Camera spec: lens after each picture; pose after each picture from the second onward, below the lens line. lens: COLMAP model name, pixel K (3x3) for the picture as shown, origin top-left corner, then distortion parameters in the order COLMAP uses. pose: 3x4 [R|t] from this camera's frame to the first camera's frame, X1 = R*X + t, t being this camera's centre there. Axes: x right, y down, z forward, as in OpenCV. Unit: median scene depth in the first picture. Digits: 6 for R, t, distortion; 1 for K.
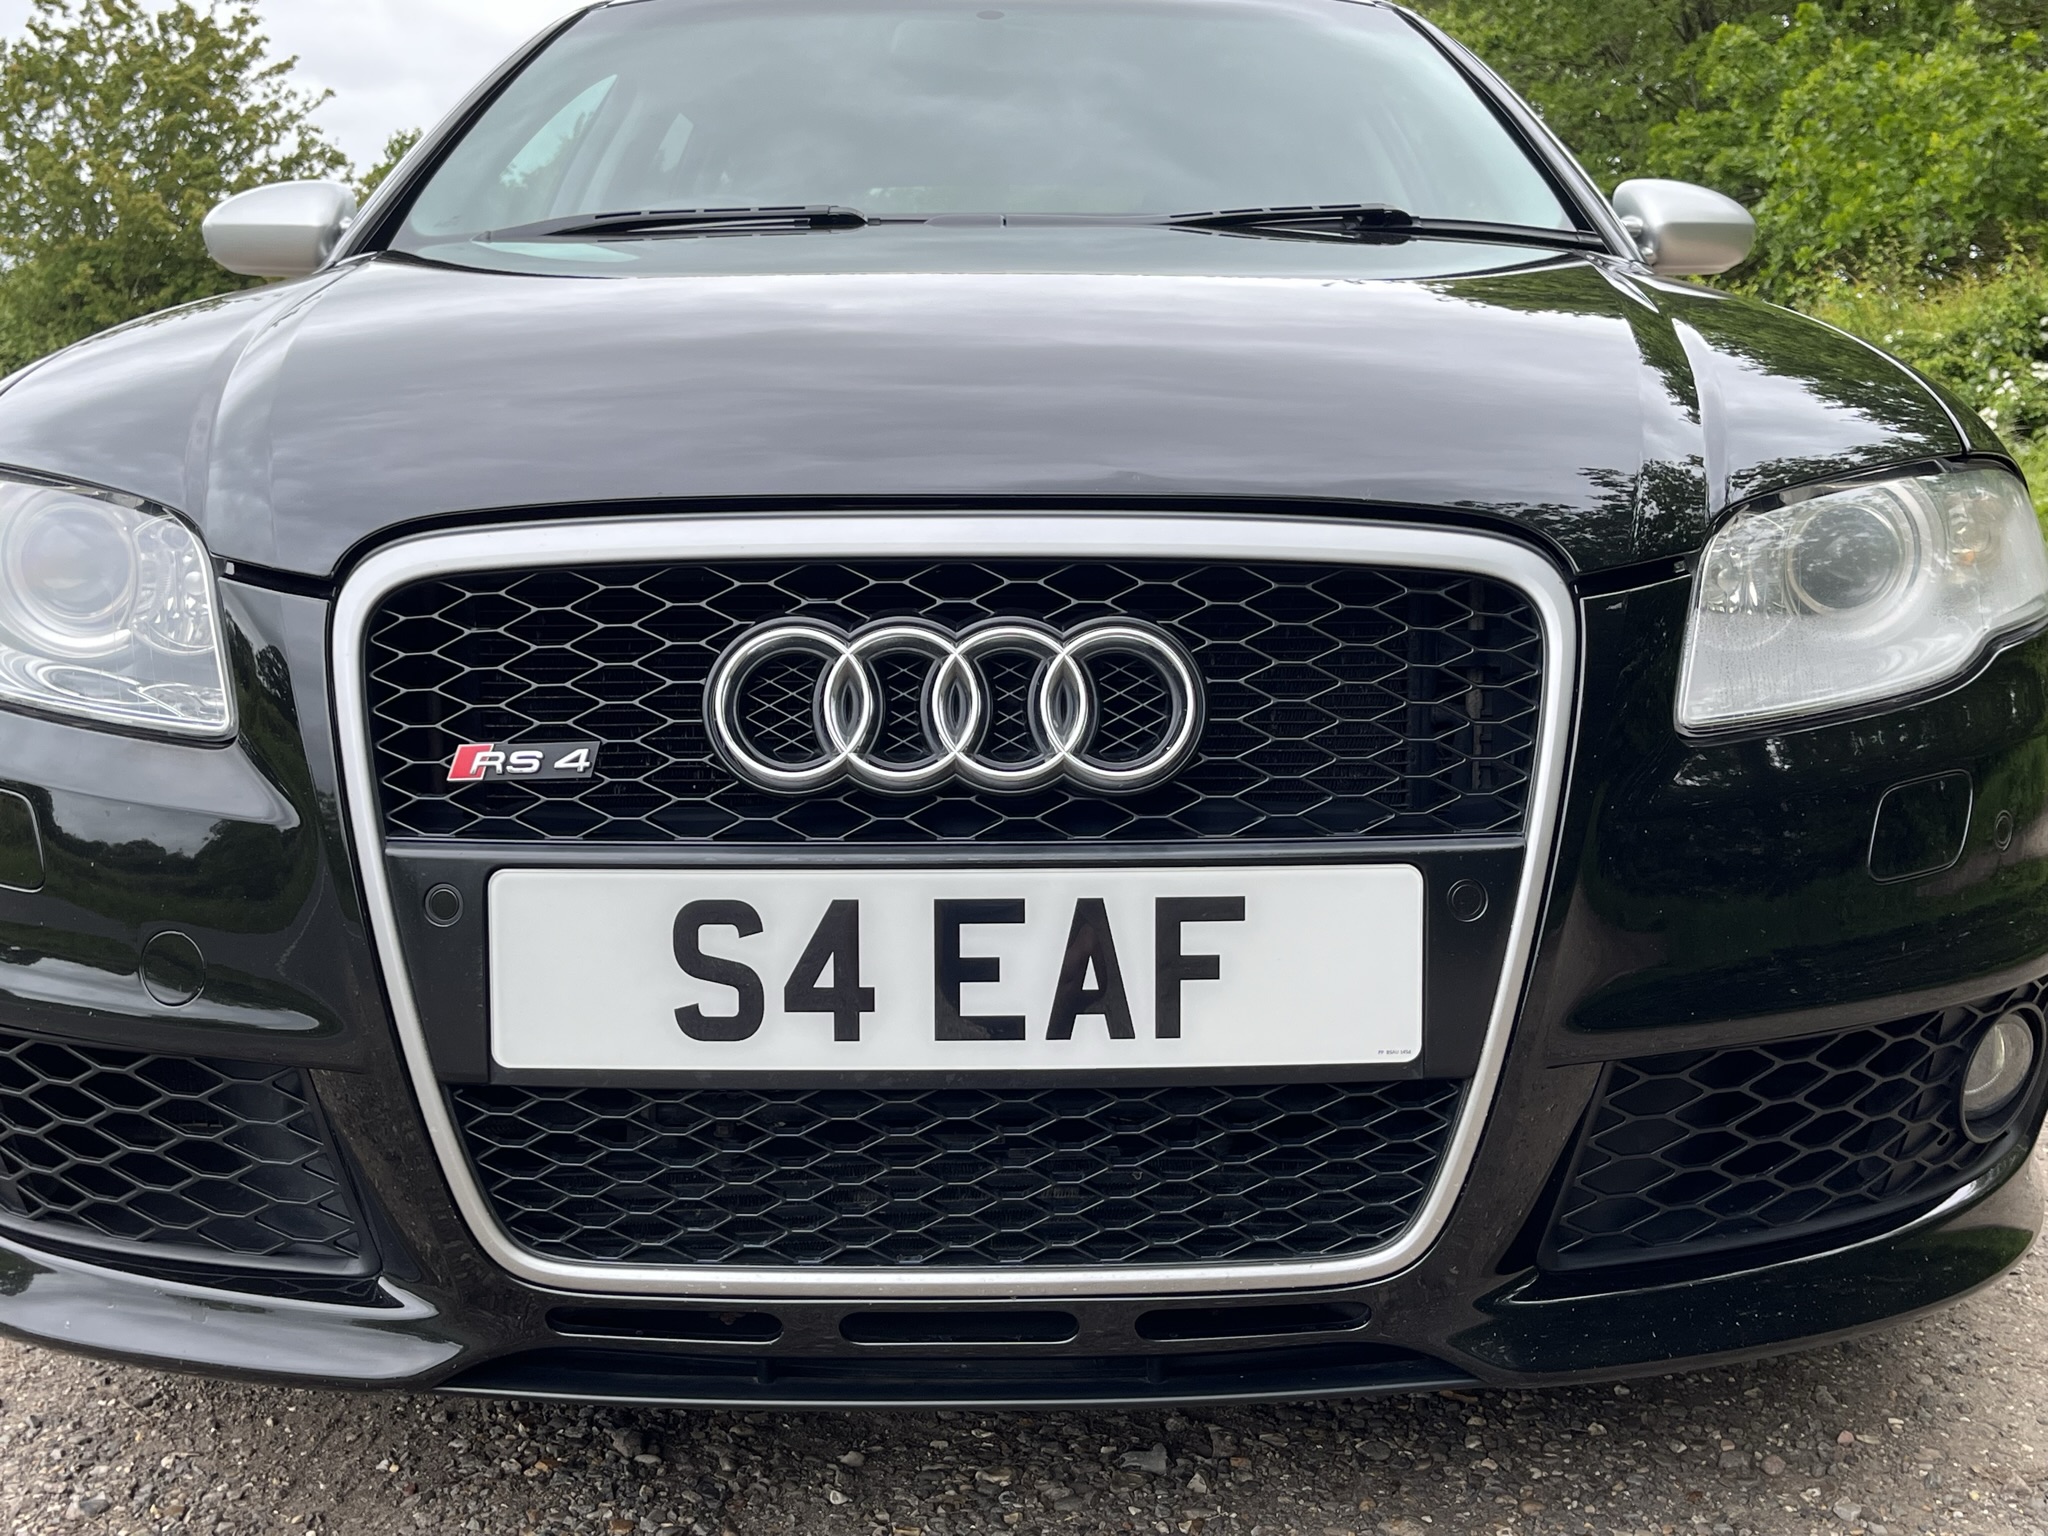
lens RADIAL K [[2200.7, 0, 1037.2], [0, 2200.7, 788.1], [0, 0, 1]] dist [0.050679, 0.000000]
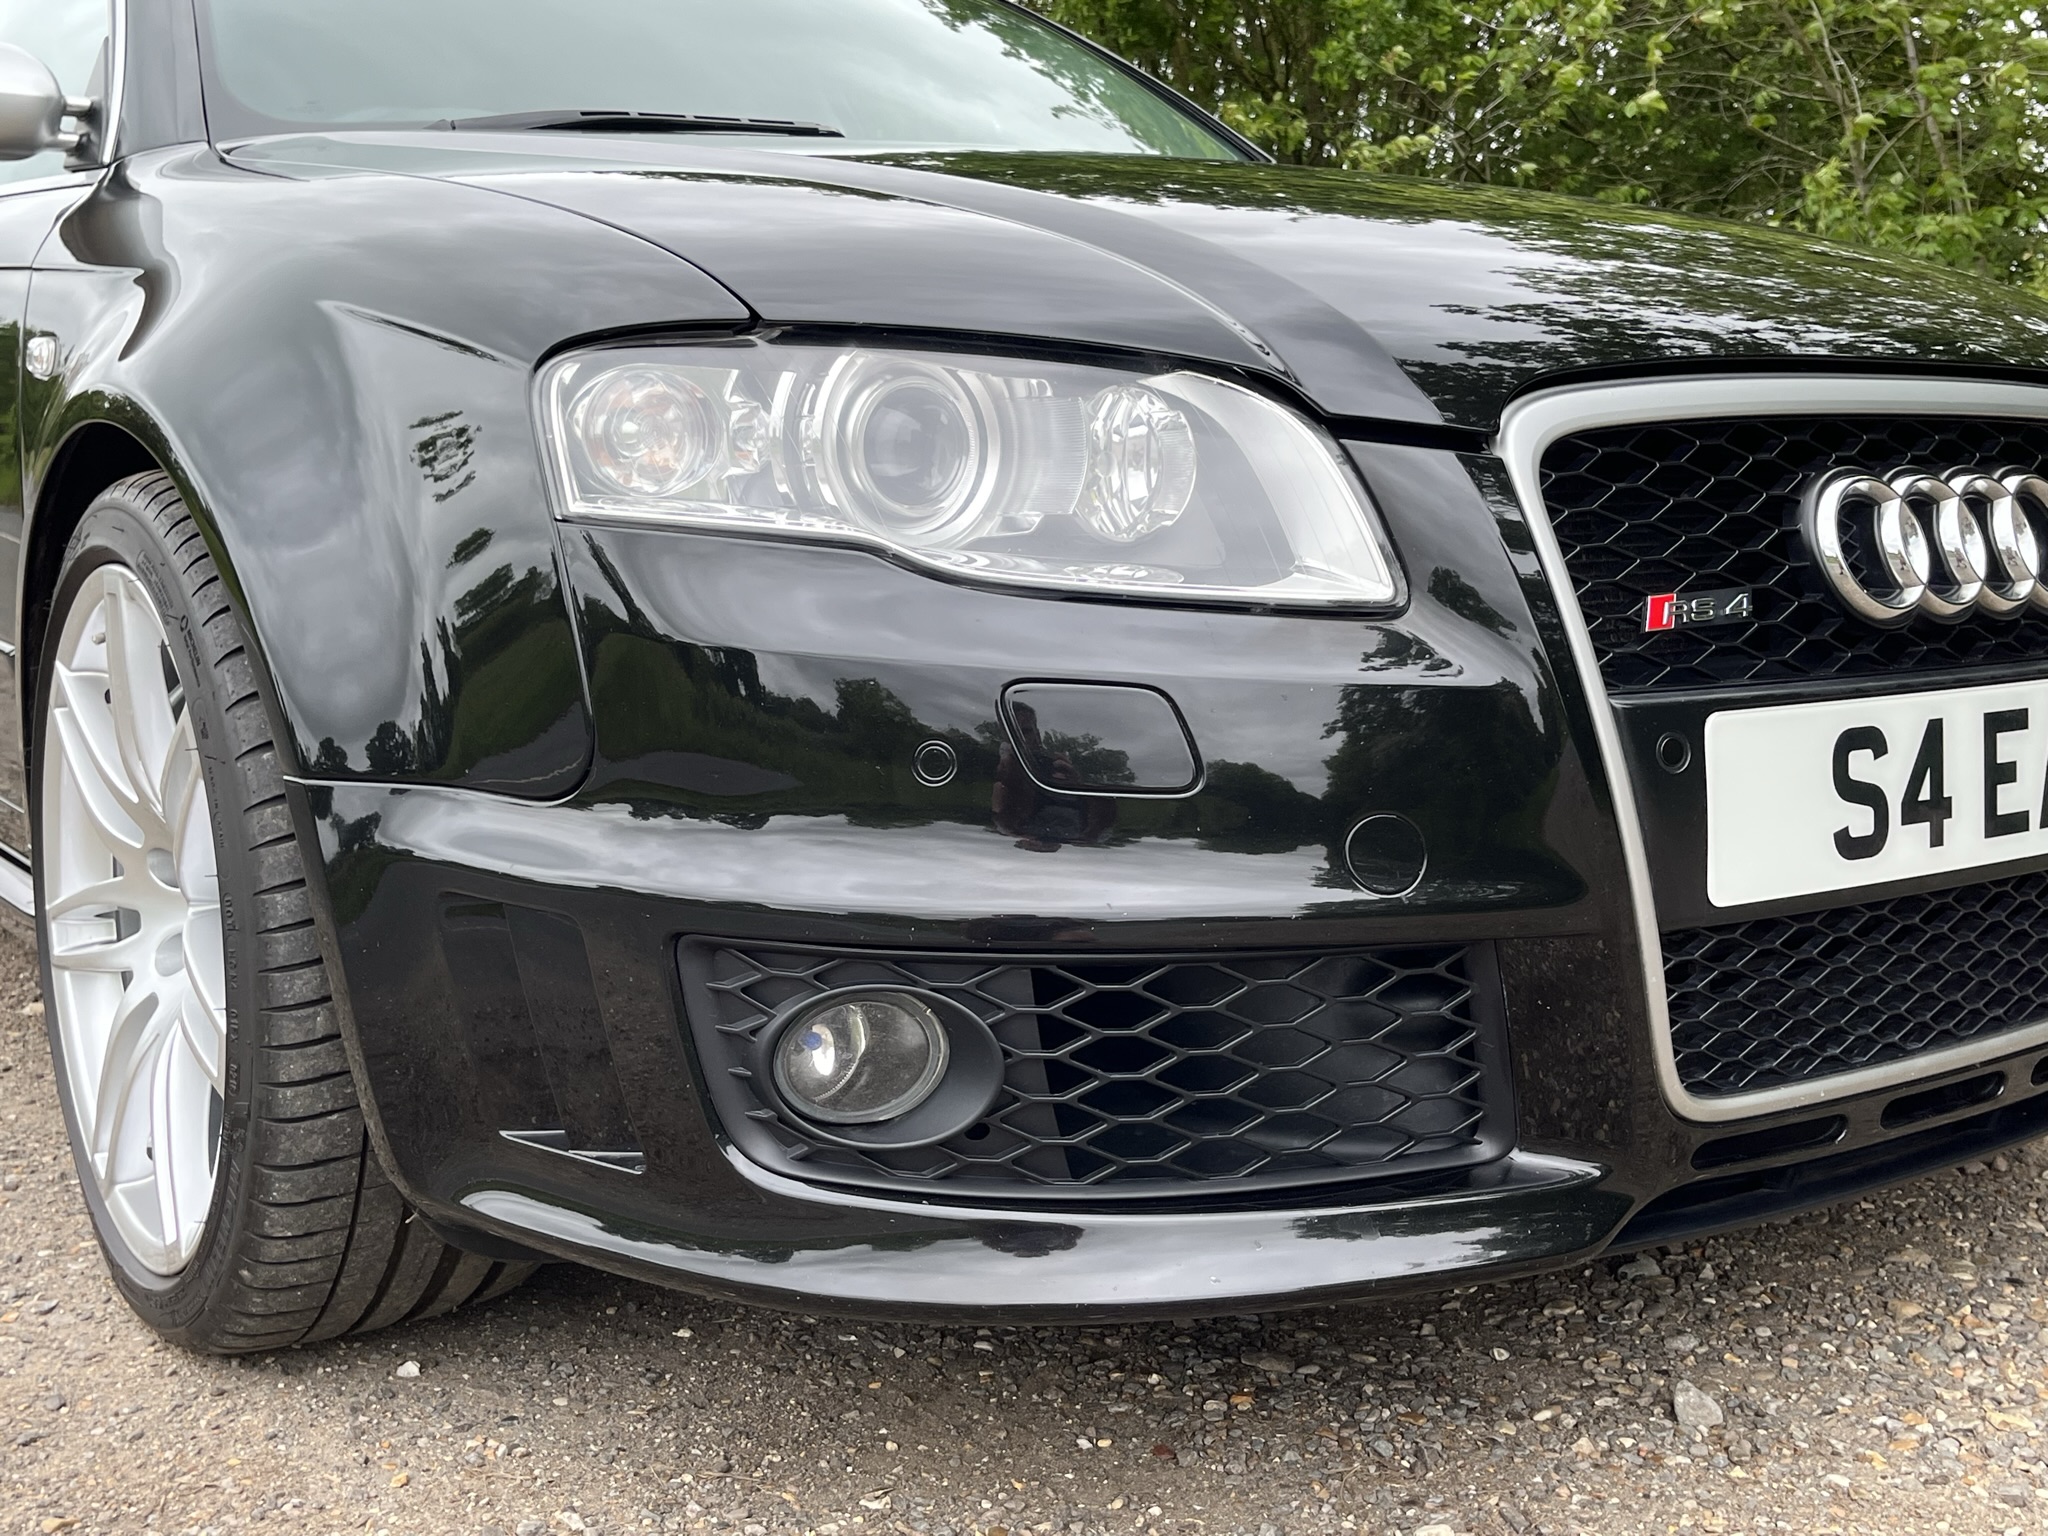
lens RADIAL K [[2200.7, 0, 1023.8], [0, 2200.7, 775.3], [0, 0, 1]] dist [0.050679, 0.000000]
pose [[0.822367, -0.079365, 0.563395, -1.070640], [0.091254, 0.995803, 0.007079, 0.029160], [-0.561592, 0.045590, 0.826157, 0.333085]]
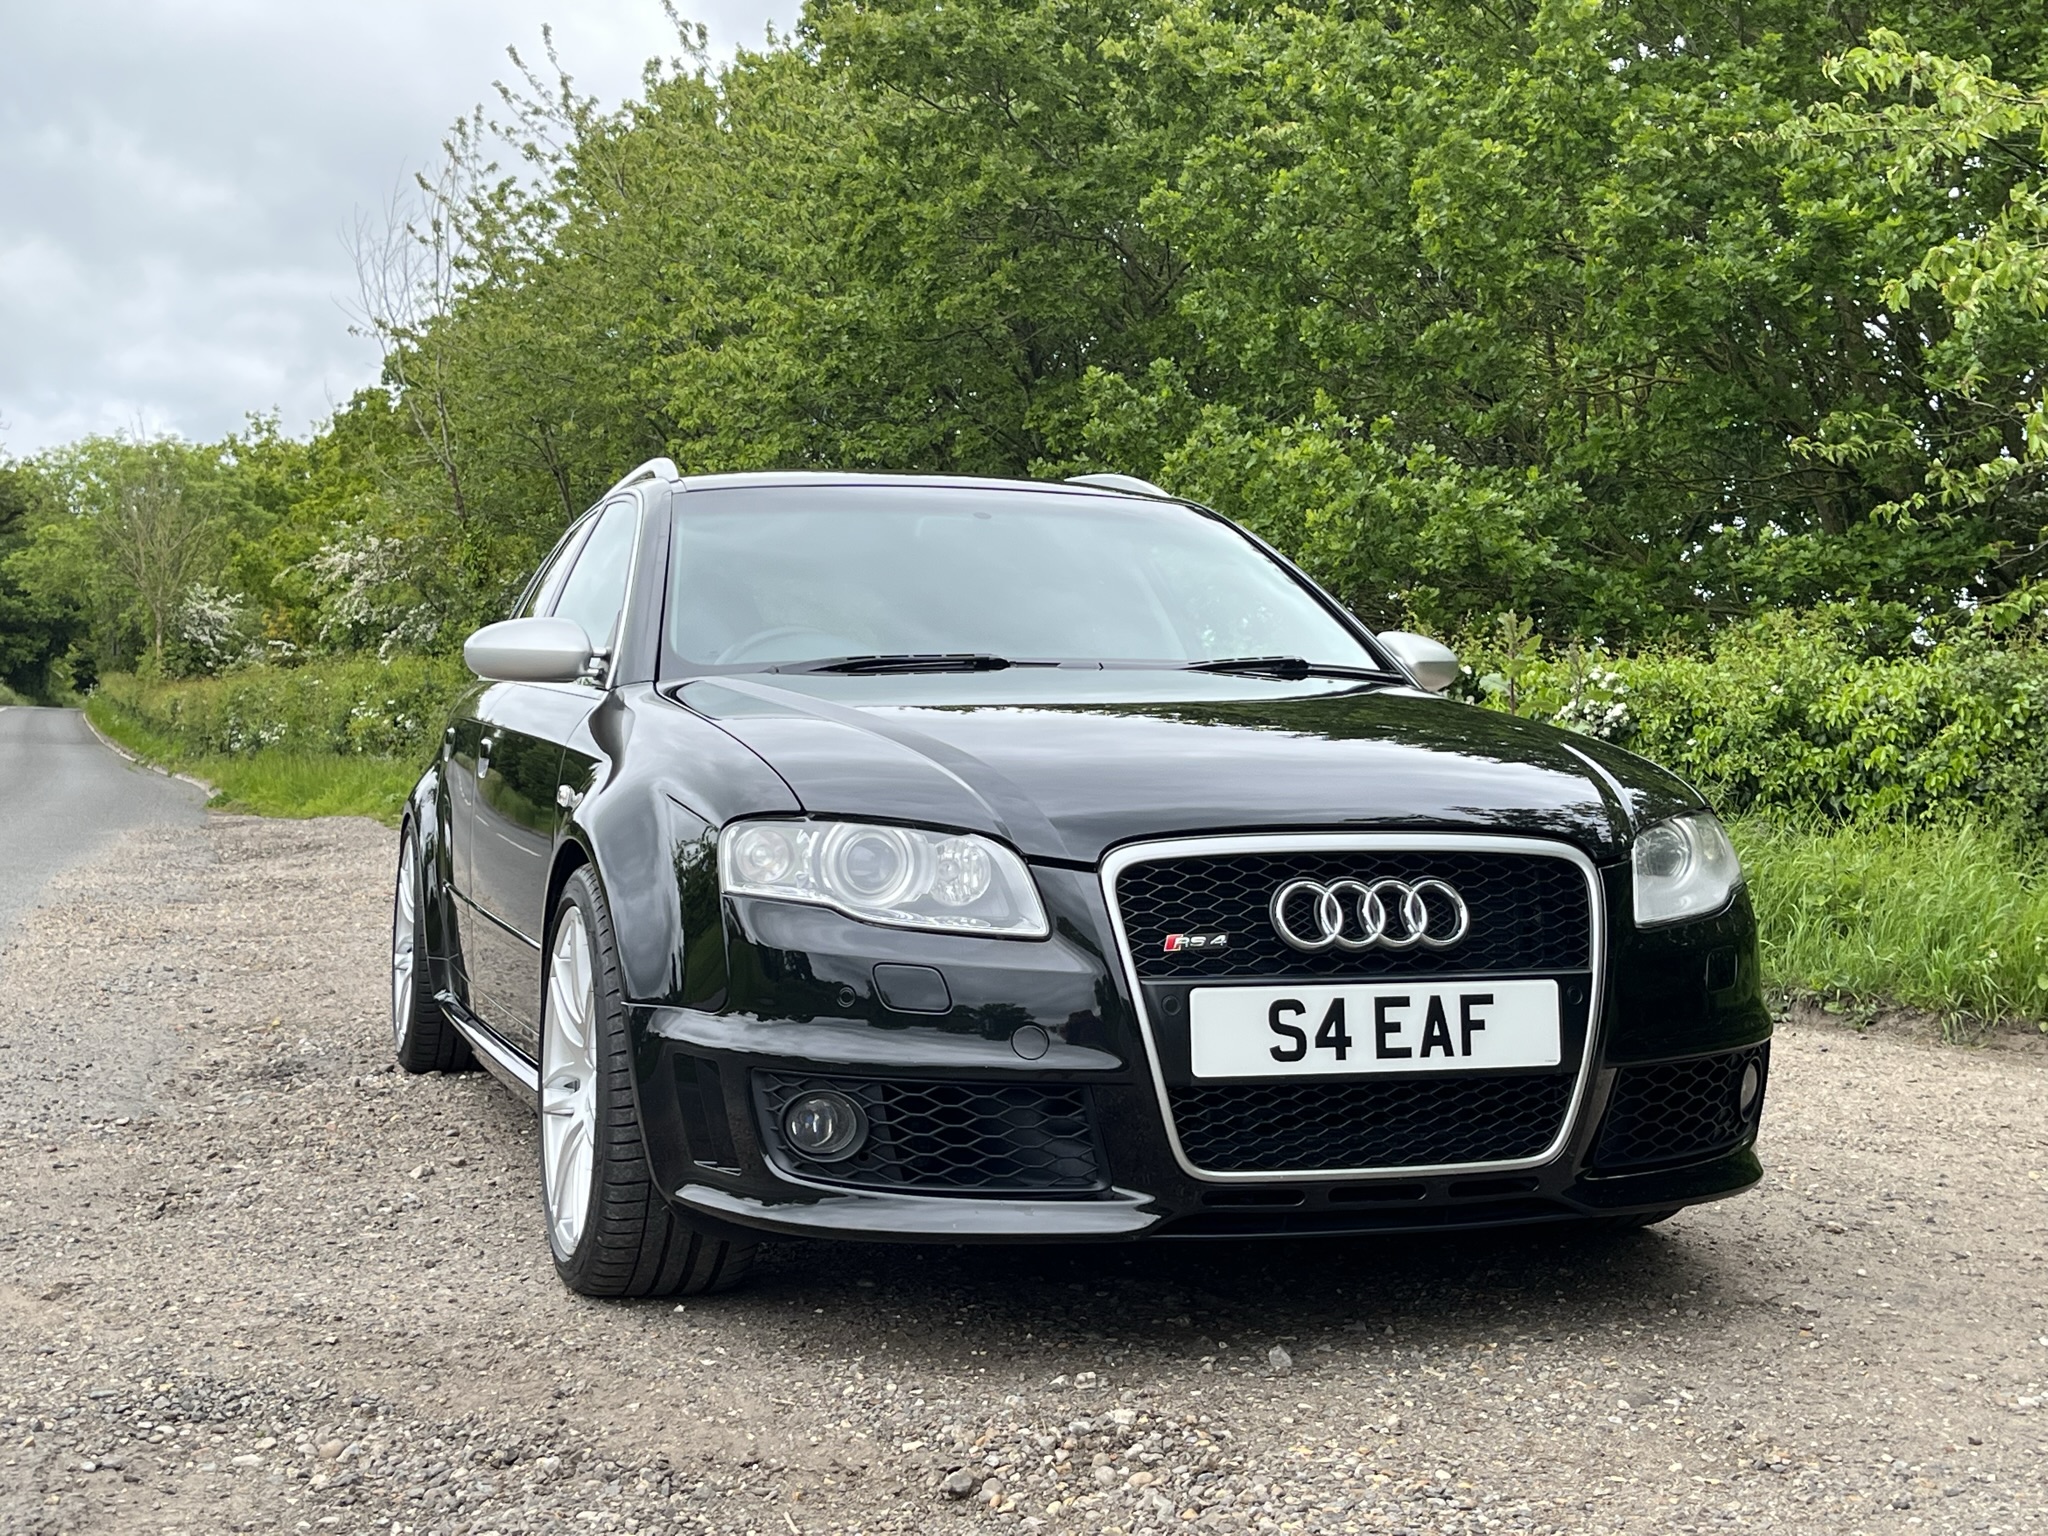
lens RADIAL K [[2700.4, 0, 982.9], [0, 2700.4, 765.5], [0, 0, 1]] dist [0.098699, 0.000000]
pose [[0.957104, 0.002764, 0.289731, -1.248054], [0.043709, 0.987133, -0.153808, 0.226677], [-0.286429, 0.159874, 0.944669, -1.592566]]
